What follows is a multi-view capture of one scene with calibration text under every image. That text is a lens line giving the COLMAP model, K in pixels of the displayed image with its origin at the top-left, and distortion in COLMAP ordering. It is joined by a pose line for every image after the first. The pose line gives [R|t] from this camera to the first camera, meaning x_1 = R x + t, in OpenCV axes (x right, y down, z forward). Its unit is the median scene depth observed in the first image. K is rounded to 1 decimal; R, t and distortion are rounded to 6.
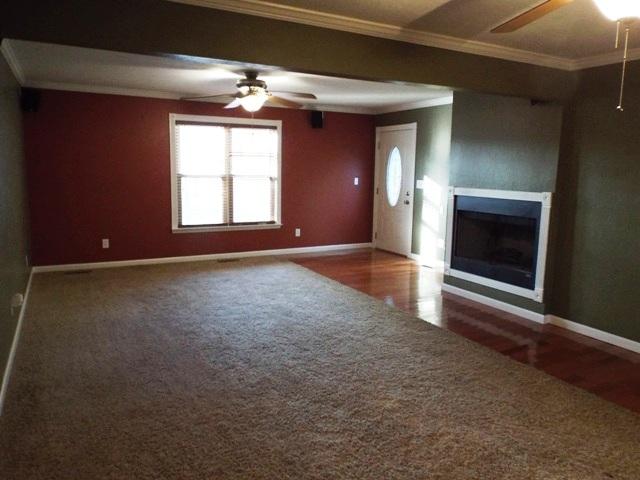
lens RADIAL K [[489.8, 0, 320.0], [0, 489.8, 240.0], [0, 0, 1]] dist [-0.003953, -0.001400]
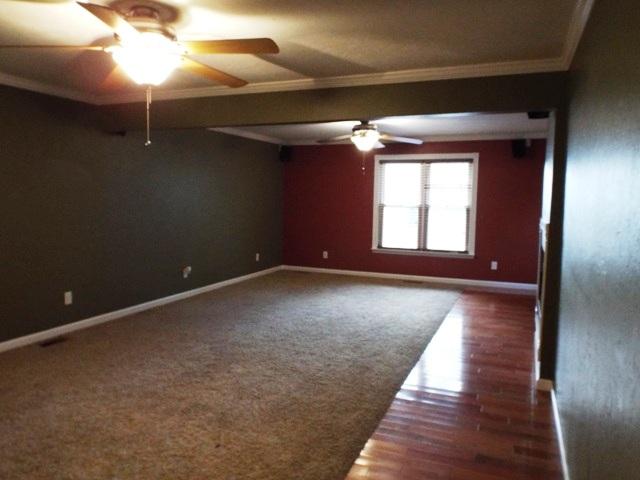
lens RADIAL K [[489.8, 0, 320.0], [0, 489.8, 240.0], [0, 0, 1]] dist [-0.003953, -0.001400]
pose [[0.609850, 0.058903, -0.790325, 0.554639], [-0.122912, 0.992198, -0.020895, -0.002909], [0.782927, 0.109883, 0.612332, 0.144635]]
